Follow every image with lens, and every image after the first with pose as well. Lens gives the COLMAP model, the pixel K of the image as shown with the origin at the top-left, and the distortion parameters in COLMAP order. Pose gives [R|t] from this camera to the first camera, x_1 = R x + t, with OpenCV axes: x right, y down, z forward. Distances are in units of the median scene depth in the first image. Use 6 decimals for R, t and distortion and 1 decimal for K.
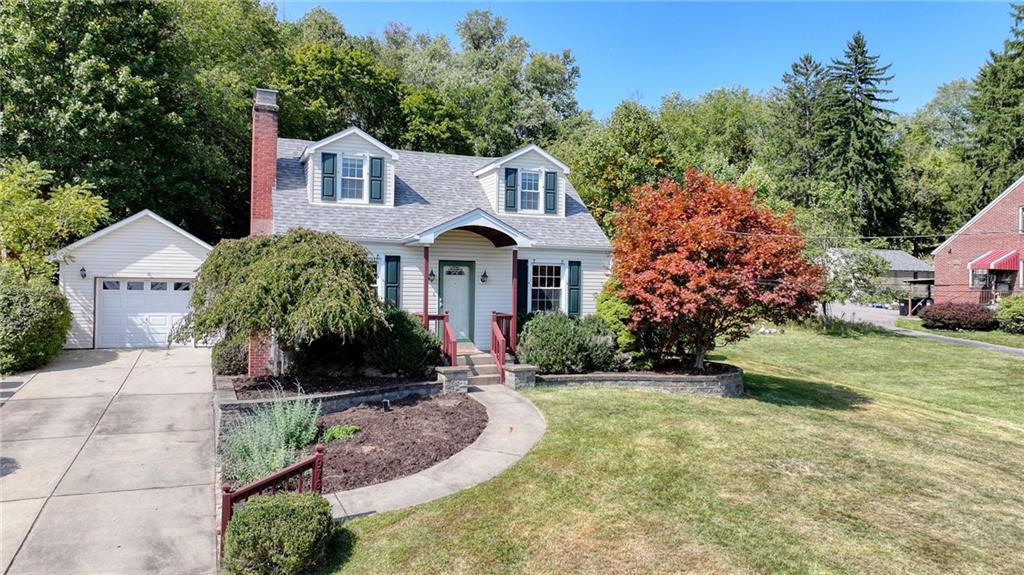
lens RADIAL K [[708.1, 0, 512.0], [0, 708.1, 287.5], [0, 0, 1]] dist [0.000290, 0.001408]
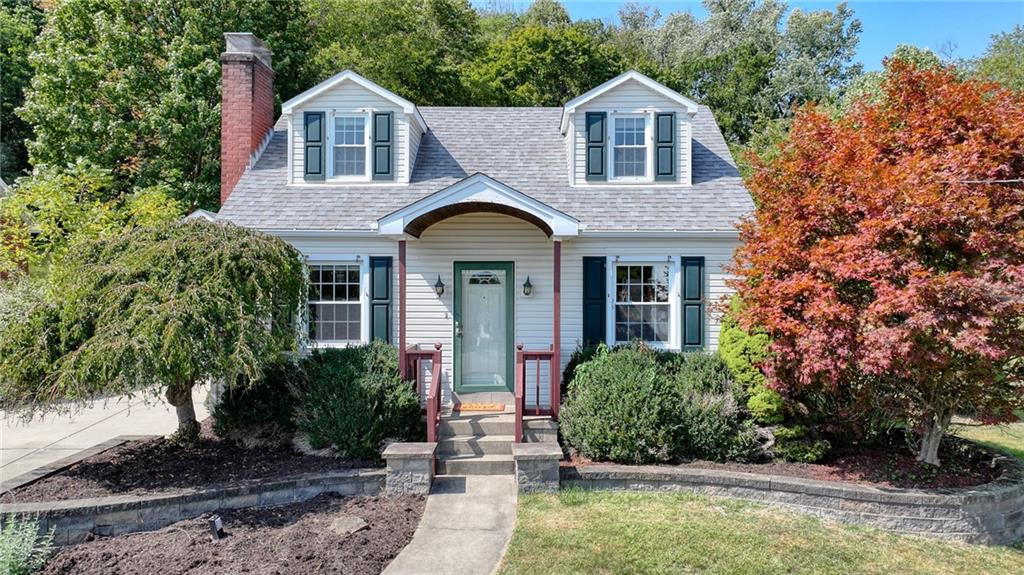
lens RADIAL K [[708.1, 0, 512.0], [0, 708.1, 287.5], [0, 0, 1]] dist [0.000290, 0.001408]
pose [[0.922707, -0.008943, -0.385398, 0.190133], [0.010490, 0.999943, 0.001912, -0.015927], [0.385359, -0.005807, 0.922748, 0.430221]]
